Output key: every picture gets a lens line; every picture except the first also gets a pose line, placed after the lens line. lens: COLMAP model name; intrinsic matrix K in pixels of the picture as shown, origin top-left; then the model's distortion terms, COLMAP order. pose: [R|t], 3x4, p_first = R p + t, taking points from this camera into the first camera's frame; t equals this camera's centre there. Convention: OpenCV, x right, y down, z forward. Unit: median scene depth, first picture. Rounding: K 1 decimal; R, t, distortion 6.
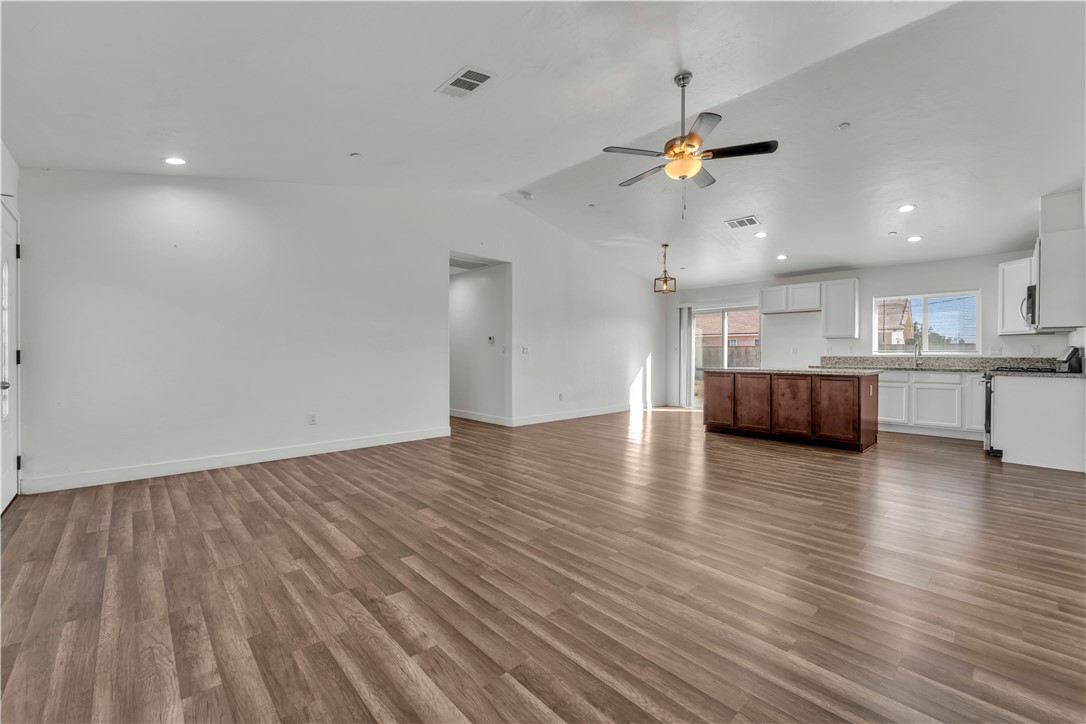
lens RADIAL K [[440.2, 0, 551.9], [0, 440.2, 362.7], [0, 0, 1]] dist [0.001809, -0.002598]
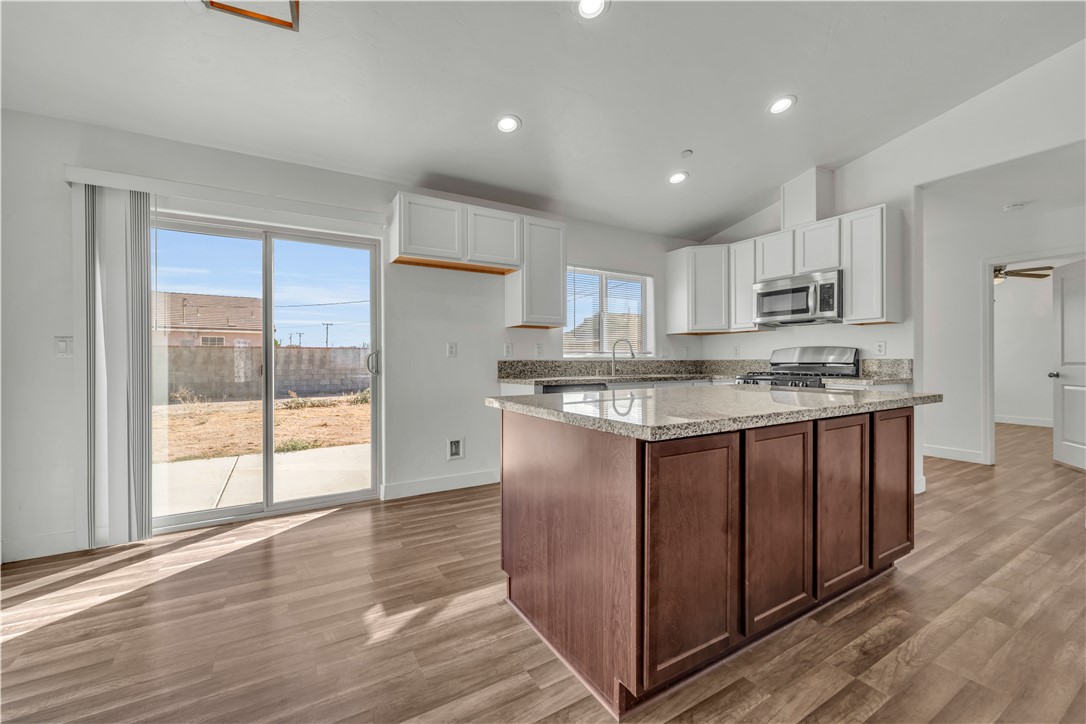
lens RADIAL K [[440.2, 0, 539.8], [0, 440.2, 362.0], [0, 0, 1]] dist [0.001809, -0.002598]
pose [[0.226094, -0.008871, 0.974065, 0.161025], [0.021454, 0.999761, 0.004126, -0.019714], [-0.973869, 0.019964, 0.226230, 1.169905]]
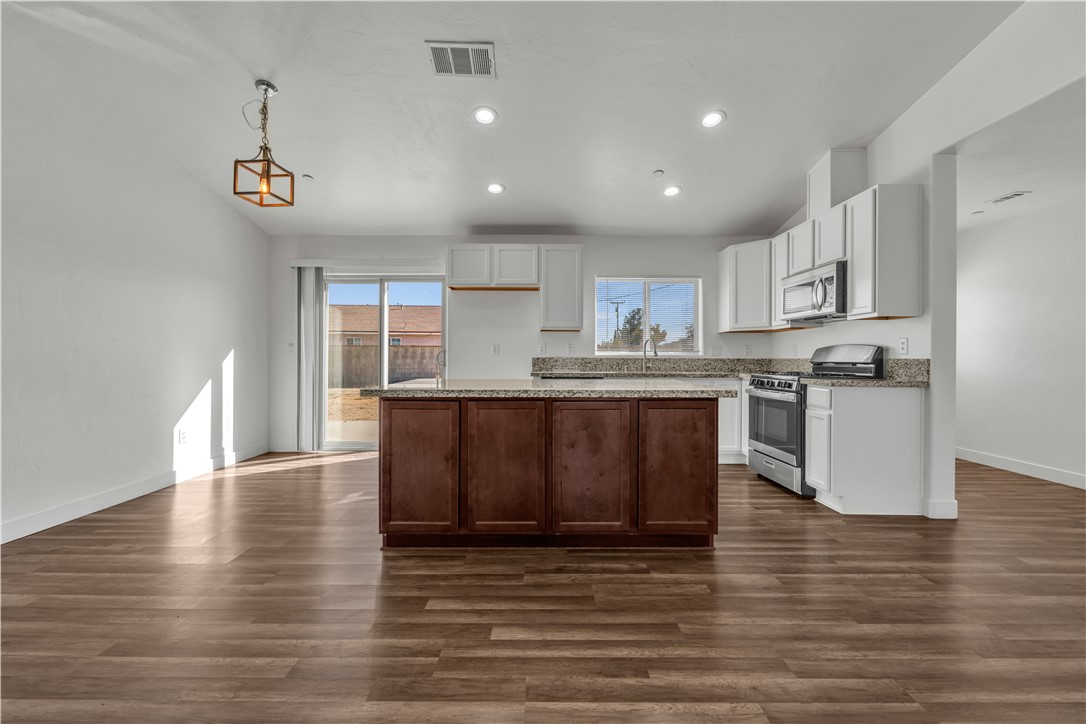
lens RADIAL K [[440.2, 0, 545.5], [0, 440.2, 357.3], [0, 0, 1]] dist [0.001809, -0.002598]
pose [[0.686797, -0.000828, 0.726849, 0.191580], [0.011341, 0.999890, -0.009577, -0.011576], [-0.726761, 0.014820, 0.686731, 0.736551]]
